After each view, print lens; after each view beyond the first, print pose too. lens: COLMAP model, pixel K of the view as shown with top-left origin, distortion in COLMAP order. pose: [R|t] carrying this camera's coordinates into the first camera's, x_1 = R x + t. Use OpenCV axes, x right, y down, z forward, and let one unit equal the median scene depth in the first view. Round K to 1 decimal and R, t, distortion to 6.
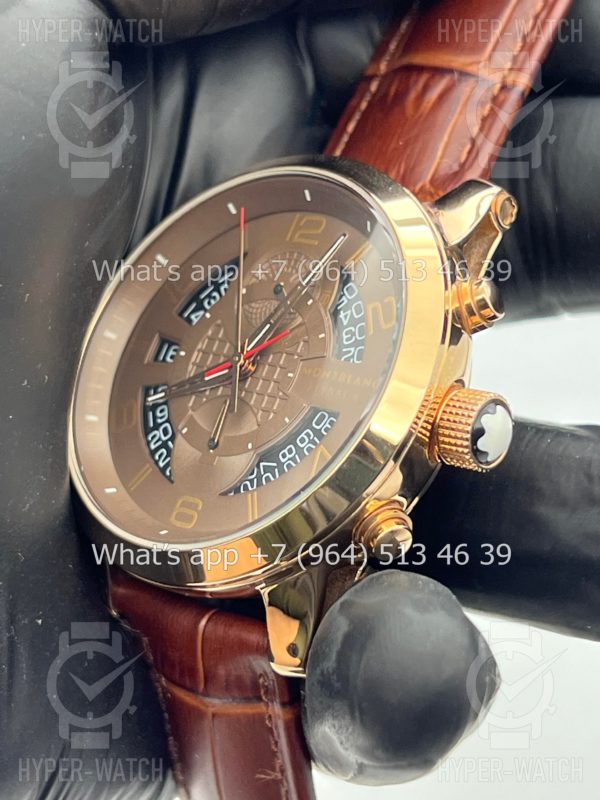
lens RADIAL K [[1943.7, 0, 300.0], [0, 1943.7, 400.0], [0, 0, 1]] dist [0.152292, 0.642831]
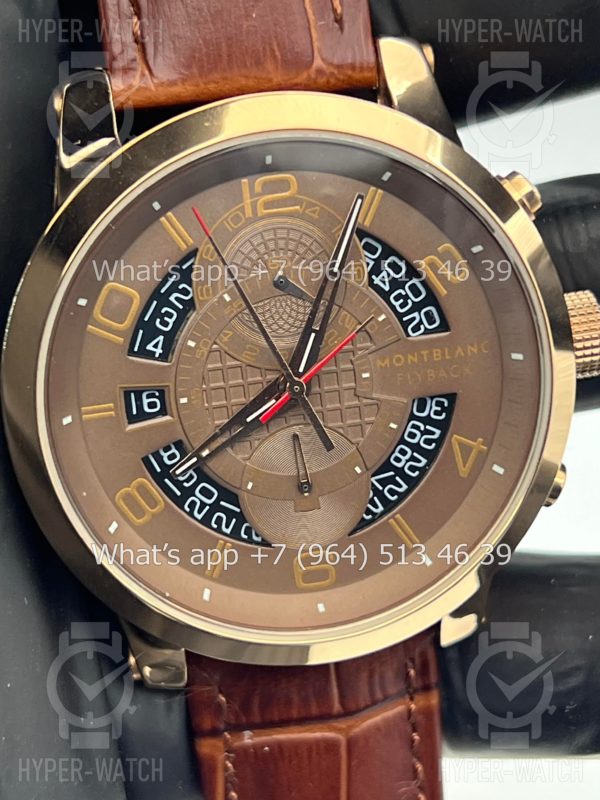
lens RADIAL K [[1943.7, 0, 300.0], [0, 1943.7, 400.0], [0, 0, 1]] dist [0.152292, 0.642831]
pose [[0.593591, -0.566469, 0.571631, -0.504679], [0.192063, 0.789498, 0.582928, -0.496361], [-0.781512, -0.236232, 0.577436, 0.528904]]
